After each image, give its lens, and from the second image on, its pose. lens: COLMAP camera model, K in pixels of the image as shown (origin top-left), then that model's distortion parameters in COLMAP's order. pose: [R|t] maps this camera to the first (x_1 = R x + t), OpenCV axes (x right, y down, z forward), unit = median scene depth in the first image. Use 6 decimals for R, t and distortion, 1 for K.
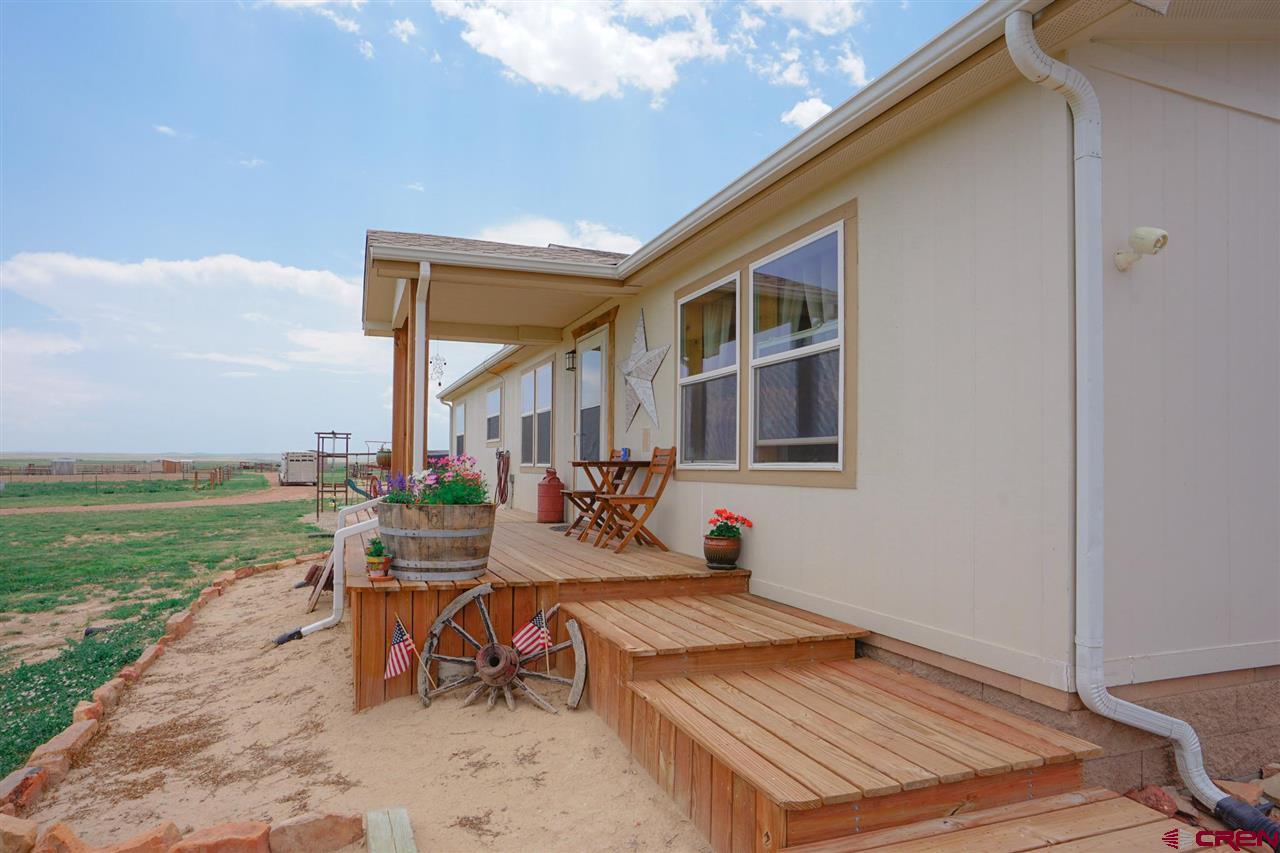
lens RADIAL K [[704.8, 0, 586.0], [0, 704.8, 458.7], [0, 0, 1]] dist [-0.021713, 0.001553]
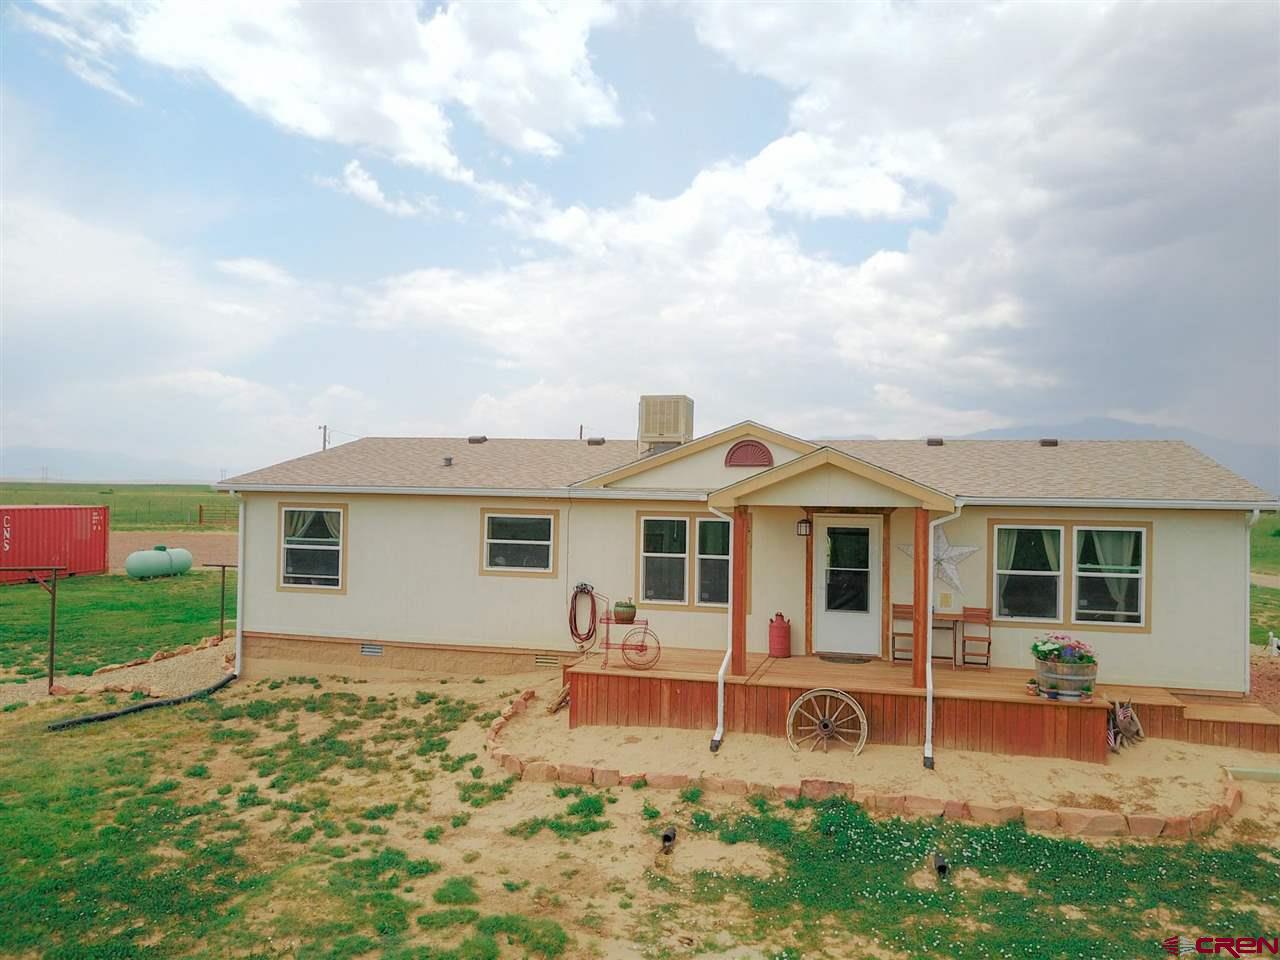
lens RADIAL K [[984.5, 0, 640.0], [0, 984.5, 480.0], [0, 0, 1]] dist [0.006669, -0.061175]
pose [[0.564053, 0.013379, 0.825630, -3.333062], [-0.020246, 0.999792, -0.002369, -0.433662], [-0.825491, -0.015379, 0.564206, 0.468295]]
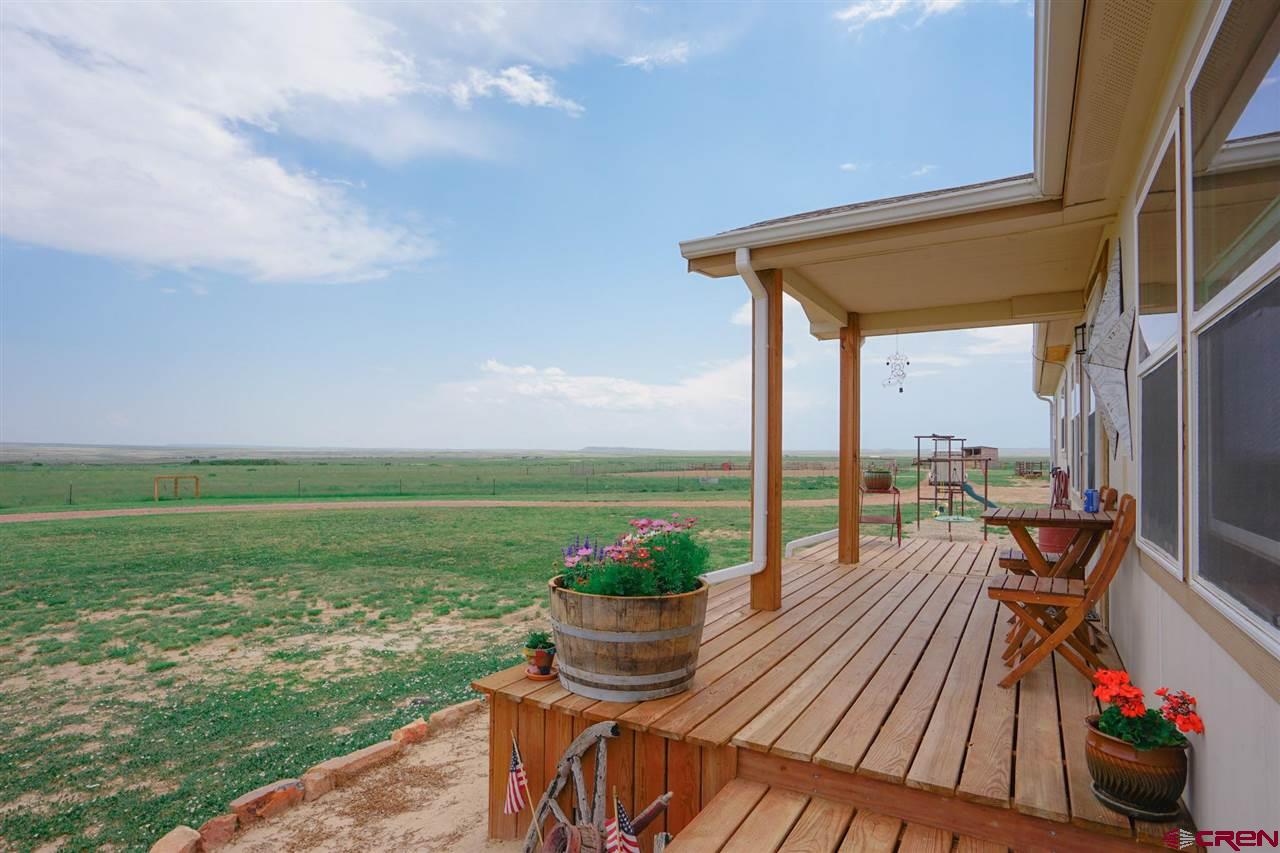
lens RADIAL K [[686.9, 0, 637.0], [0, 686.9, 445.5], [0, 0, 1]] dist [-0.025224, 0.000035]
pose [[0.650788, -0.018219, -0.759041, 0.357901], [0.009830, 0.999830, -0.015570, -0.071817], [0.759196, 0.002671, 0.650857, 0.573641]]
